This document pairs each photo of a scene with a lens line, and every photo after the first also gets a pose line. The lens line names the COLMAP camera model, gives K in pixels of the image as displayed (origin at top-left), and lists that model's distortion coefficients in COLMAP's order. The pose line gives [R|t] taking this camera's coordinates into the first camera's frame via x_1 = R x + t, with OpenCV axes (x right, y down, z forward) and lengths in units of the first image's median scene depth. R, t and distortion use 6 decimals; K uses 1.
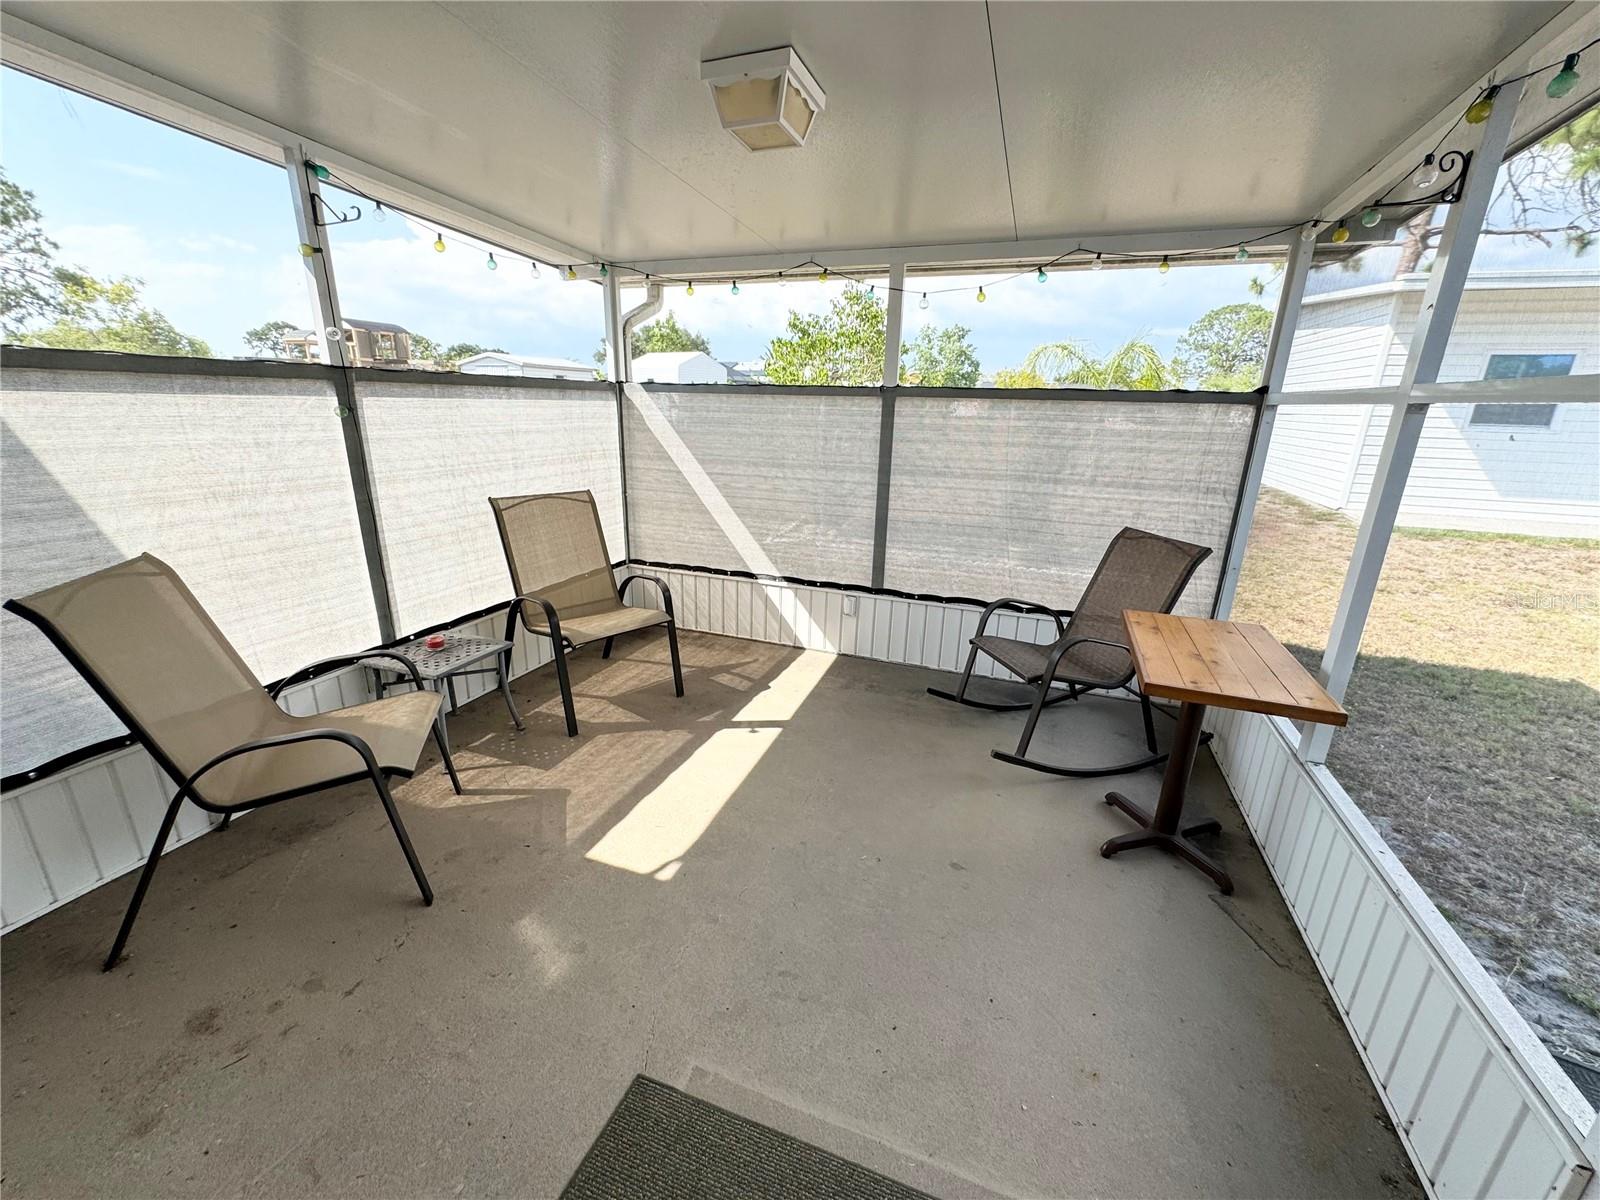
lens RADIAL K [[645.5, 0, 796.7], [0, 645.5, 608.0], [0, 0, 1]] dist [0.001552, -0.000871]
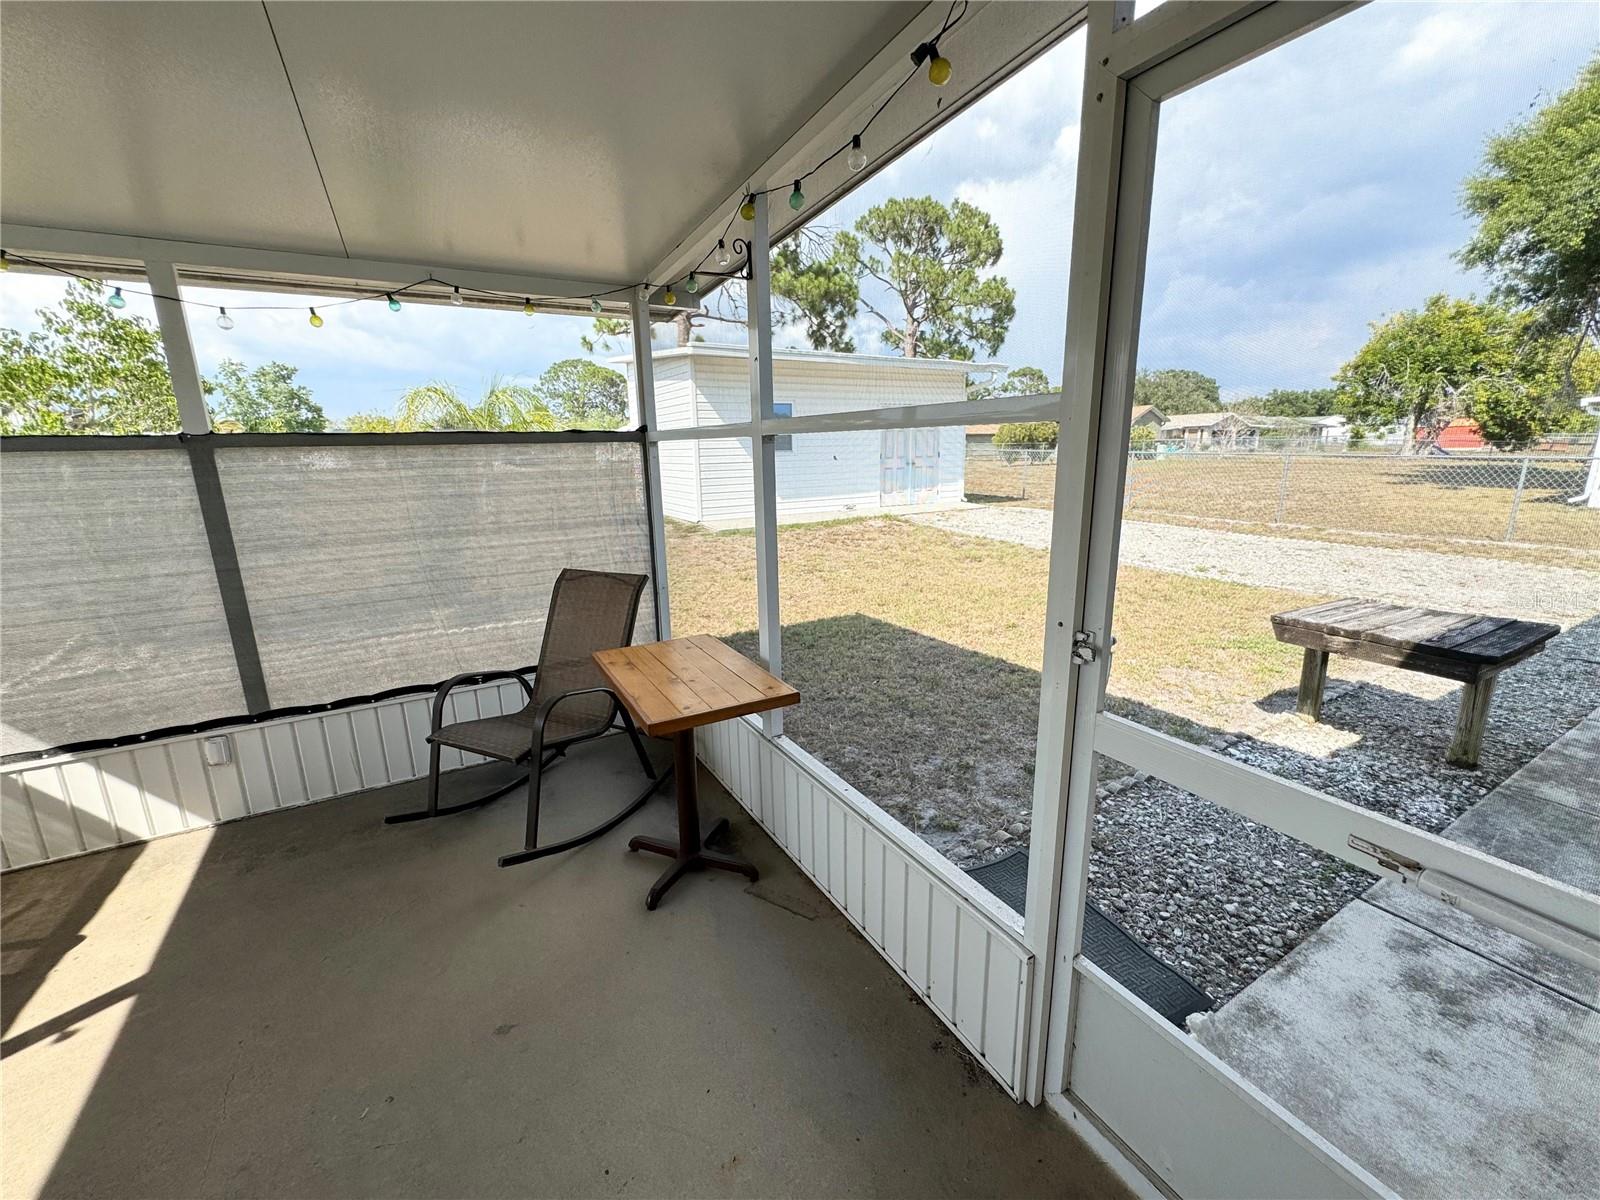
lens RADIAL K [[645.5, 0, 794.3], [0, 645.5, 597.1], [0, 0, 1]] dist [0.001552, -0.000871]
pose [[0.641024, -0.210423, 0.738113, 0.005320], [0.269026, 0.962273, 0.040687, -0.029371], [-0.718828, 0.172490, 0.673449, 0.098599]]
